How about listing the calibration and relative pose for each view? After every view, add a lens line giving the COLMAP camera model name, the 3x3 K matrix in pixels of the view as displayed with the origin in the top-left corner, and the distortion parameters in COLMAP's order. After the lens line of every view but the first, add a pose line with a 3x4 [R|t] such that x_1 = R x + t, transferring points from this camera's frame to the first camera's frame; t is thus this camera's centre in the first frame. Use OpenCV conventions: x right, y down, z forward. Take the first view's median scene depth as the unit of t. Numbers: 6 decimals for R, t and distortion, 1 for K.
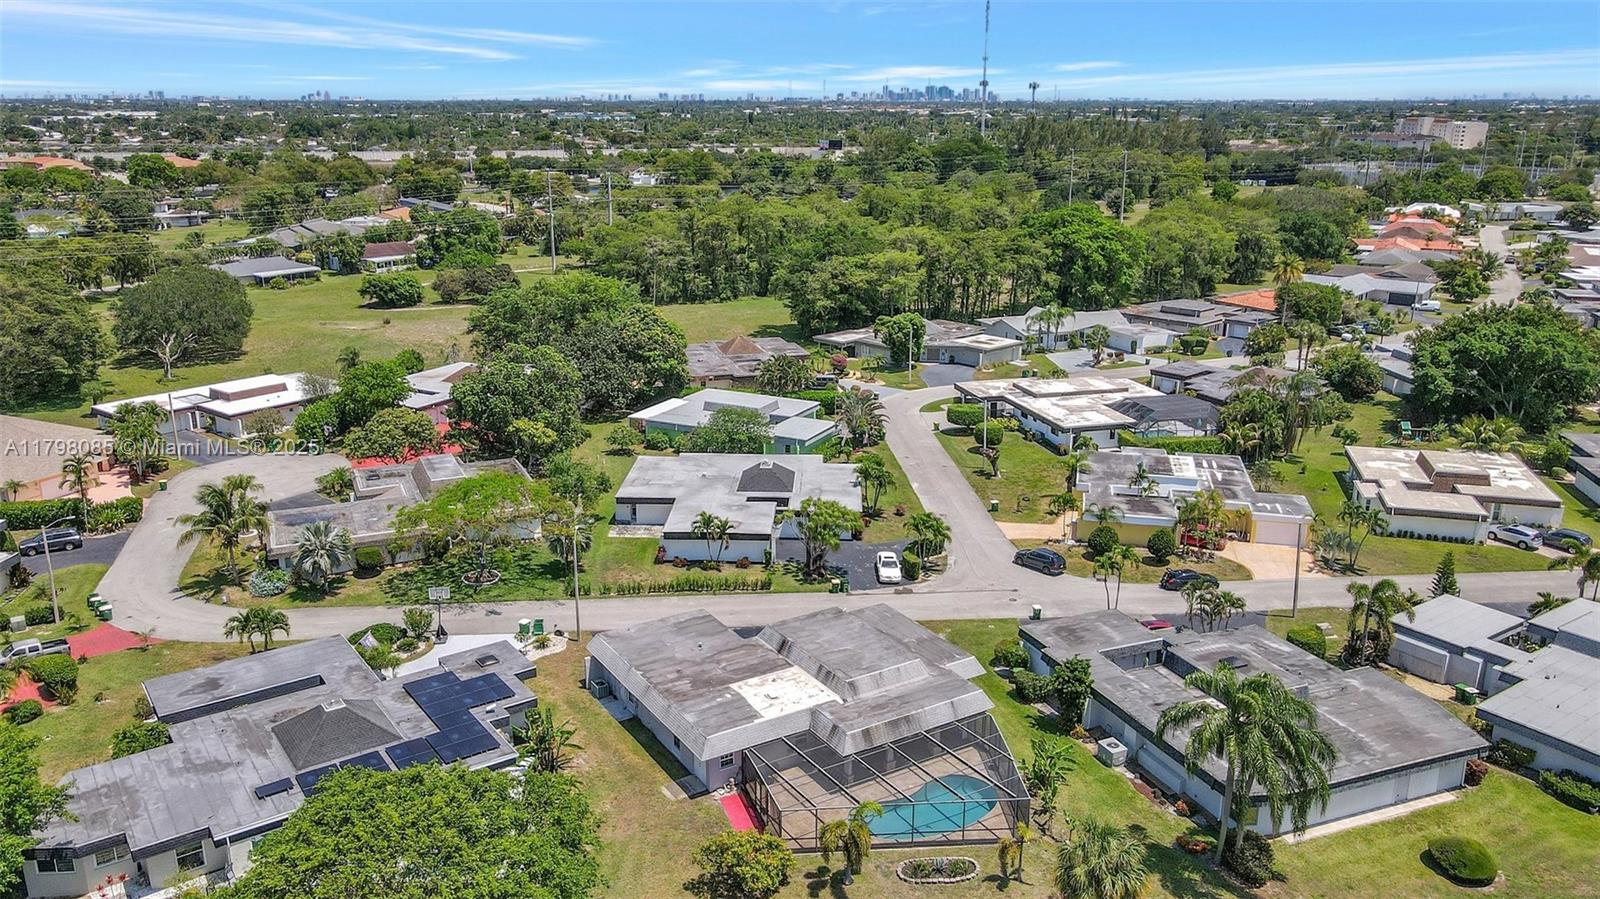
lens RADIAL K [[1207.9, 0, 800.0], [0, 1207.9, 449.5], [0, 0, 1]] dist [-0.011461, 0.045891]
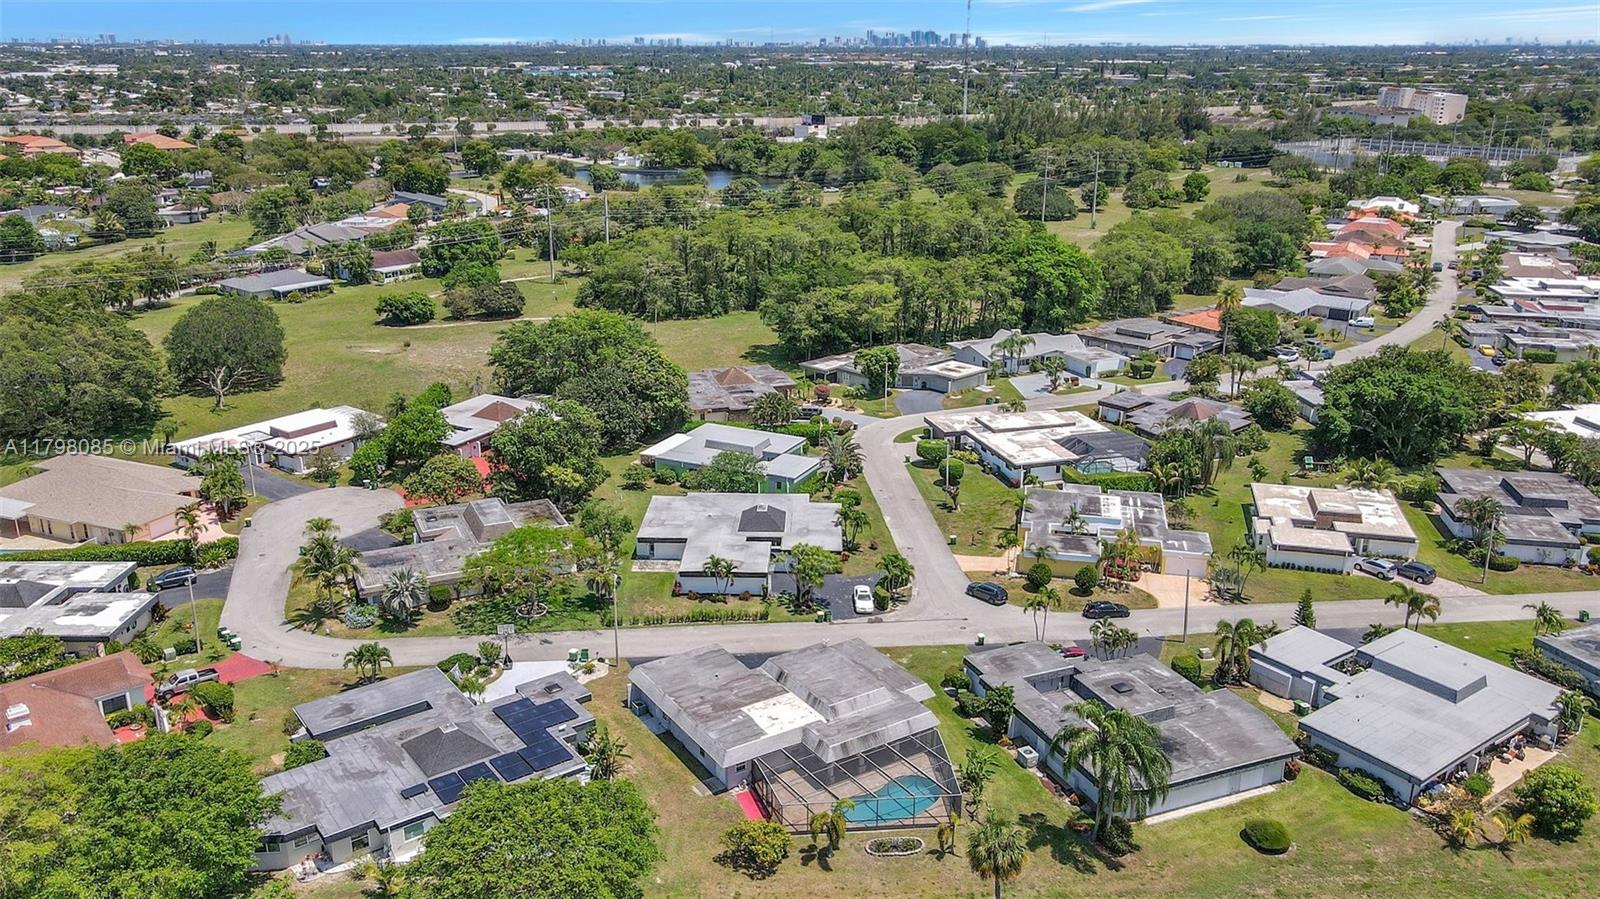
lens RADIAL K [[1243.2, 0, 800.0], [0, 1243.2, 449.5], [0, 0, 1]] dist [-0.026081, 0.085860]
pose [[0.999894, -0.003275, 0.014200, -0.008840], [0.002787, 0.999410, 0.034242, -0.099802], [-0.014303, -0.034199, 0.999313, -0.260475]]
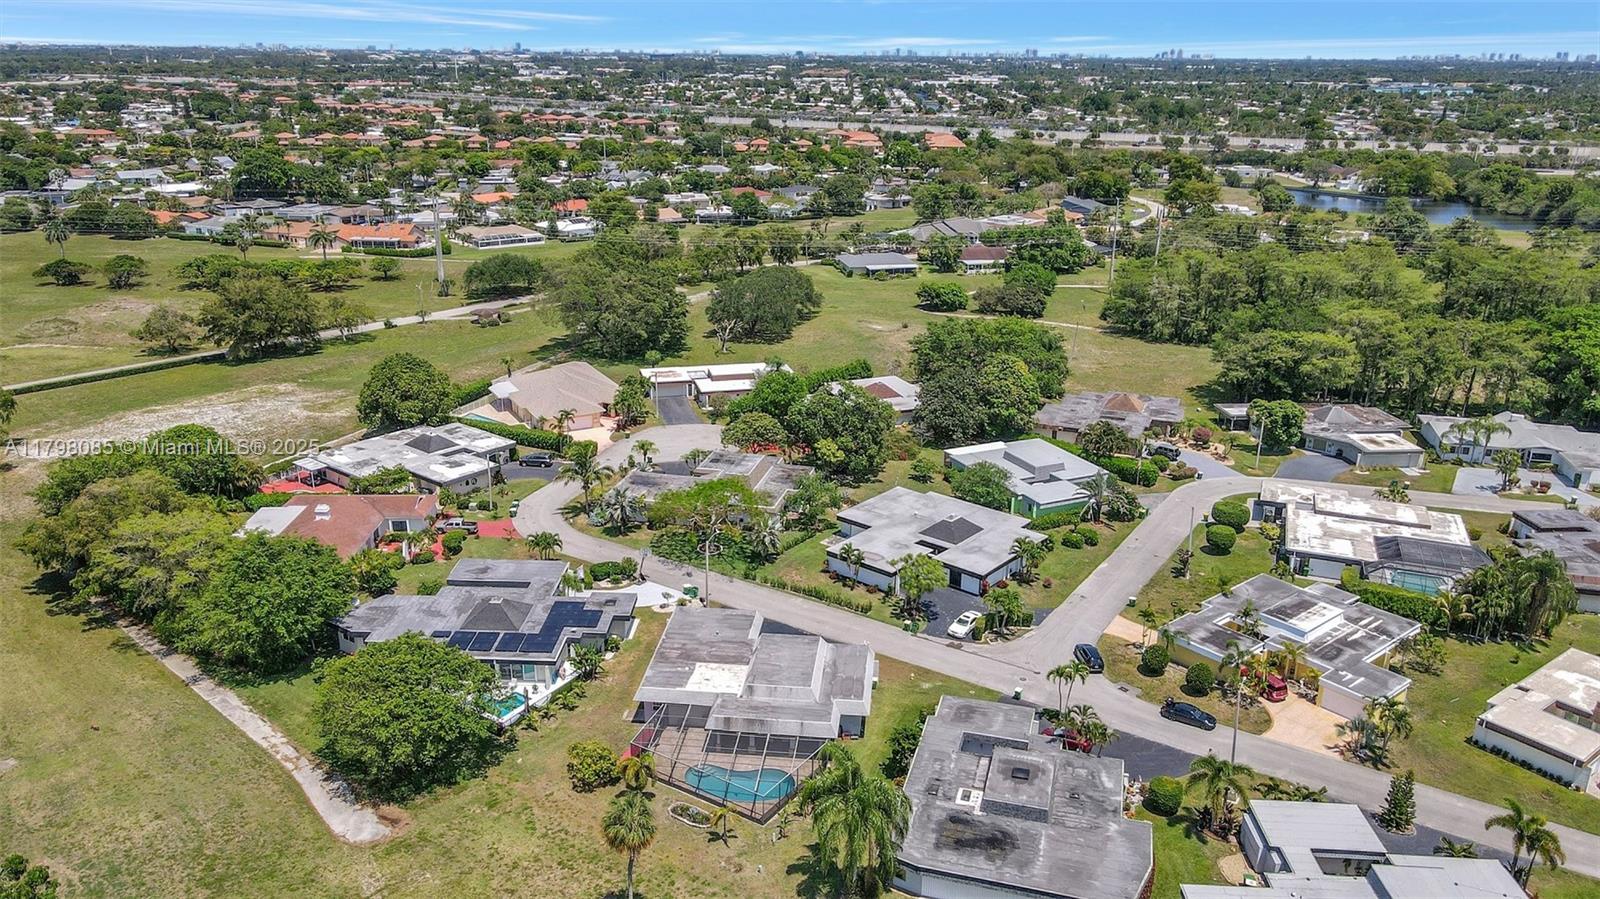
lens RADIAL K [[1180.6, 0, 800.0], [0, 1180.6, 449.5], [0, 0, 1]] dist [-0.017248, 0.060431]
pose [[0.790574, 0.204356, -0.577261, 0.609437], [-0.181215, 0.978526, 0.098228, -0.167702], [0.584939, 0.026951, 0.810630, -0.082081]]
